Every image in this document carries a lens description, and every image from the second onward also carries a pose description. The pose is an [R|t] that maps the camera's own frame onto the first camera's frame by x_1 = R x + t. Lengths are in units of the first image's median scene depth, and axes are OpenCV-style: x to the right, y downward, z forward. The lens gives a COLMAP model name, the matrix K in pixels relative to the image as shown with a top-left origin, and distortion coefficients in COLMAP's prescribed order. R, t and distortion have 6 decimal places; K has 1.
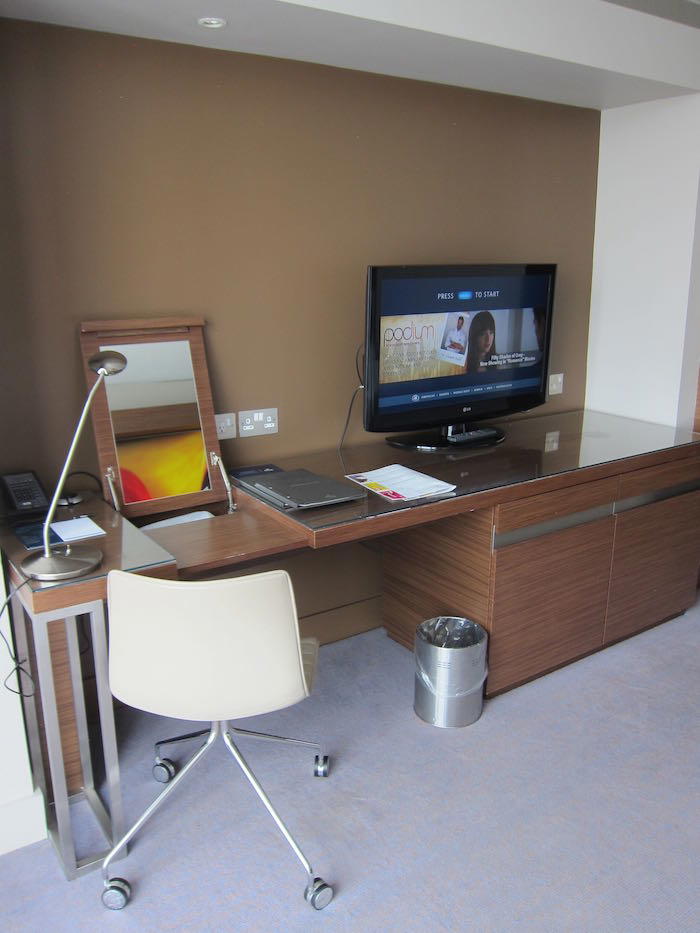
lens RADIAL K [[780.4, 0, 350.0], [0, 780.4, 466.5], [0, 0, 1]] dist [-0.049041, 0.014874]
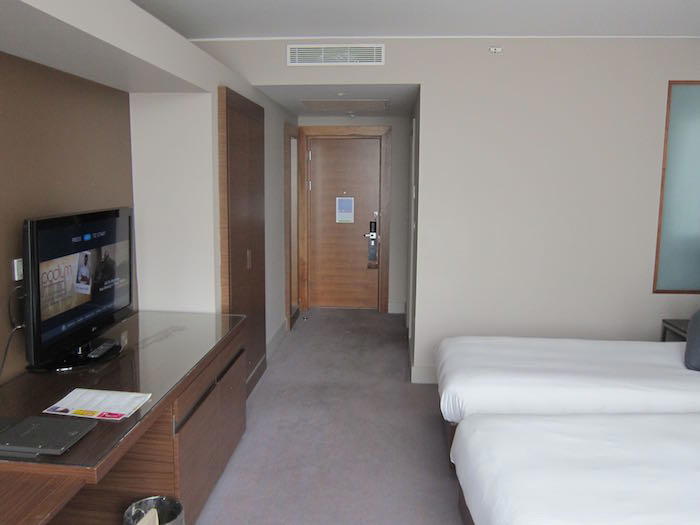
lens RADIAL K [[585.5, 0, 350.0], [0, 585.5, 262.5], [0, 0, 1]] dist [-0.049041, 0.014874]
pose [[0.611035, -0.097985, 0.785516, -0.323611], [0.182027, 0.983111, -0.018962, -0.090011], [-0.770391, 0.154572, 0.618551, 0.127349]]
